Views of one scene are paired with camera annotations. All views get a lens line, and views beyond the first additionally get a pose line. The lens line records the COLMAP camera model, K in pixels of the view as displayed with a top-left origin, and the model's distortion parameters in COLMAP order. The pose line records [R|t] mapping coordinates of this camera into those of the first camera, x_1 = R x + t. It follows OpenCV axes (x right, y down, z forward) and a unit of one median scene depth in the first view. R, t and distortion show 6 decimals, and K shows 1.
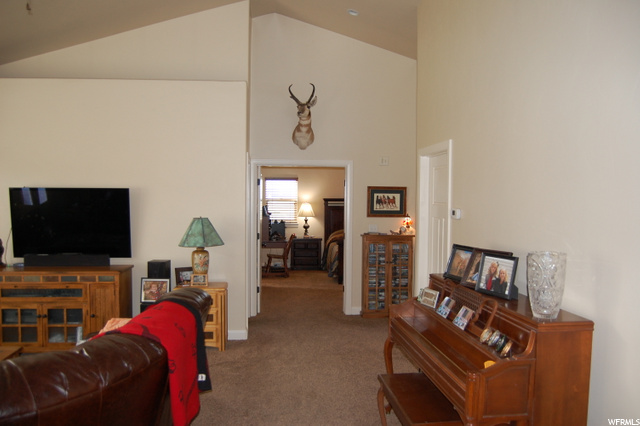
lens RADIAL K [[506.2, 0, 320.6], [0, 506.2, 215.2], [0, 0, 1]] dist [-0.068815, 0.007311]
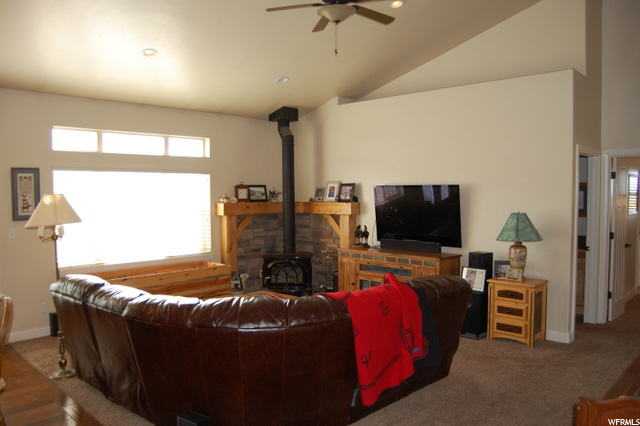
lens RADIAL K [[506.2, 0, 322.9], [0, 506.2, 213.0], [0, 0, 1]] dist [-0.068815, 0.007311]
pose [[0.642904, 0.021863, -0.765635, 0.284253], [-0.019021, 0.999740, 0.012575, 0.000338], [0.765711, 0.006479, 0.643153, 0.056662]]
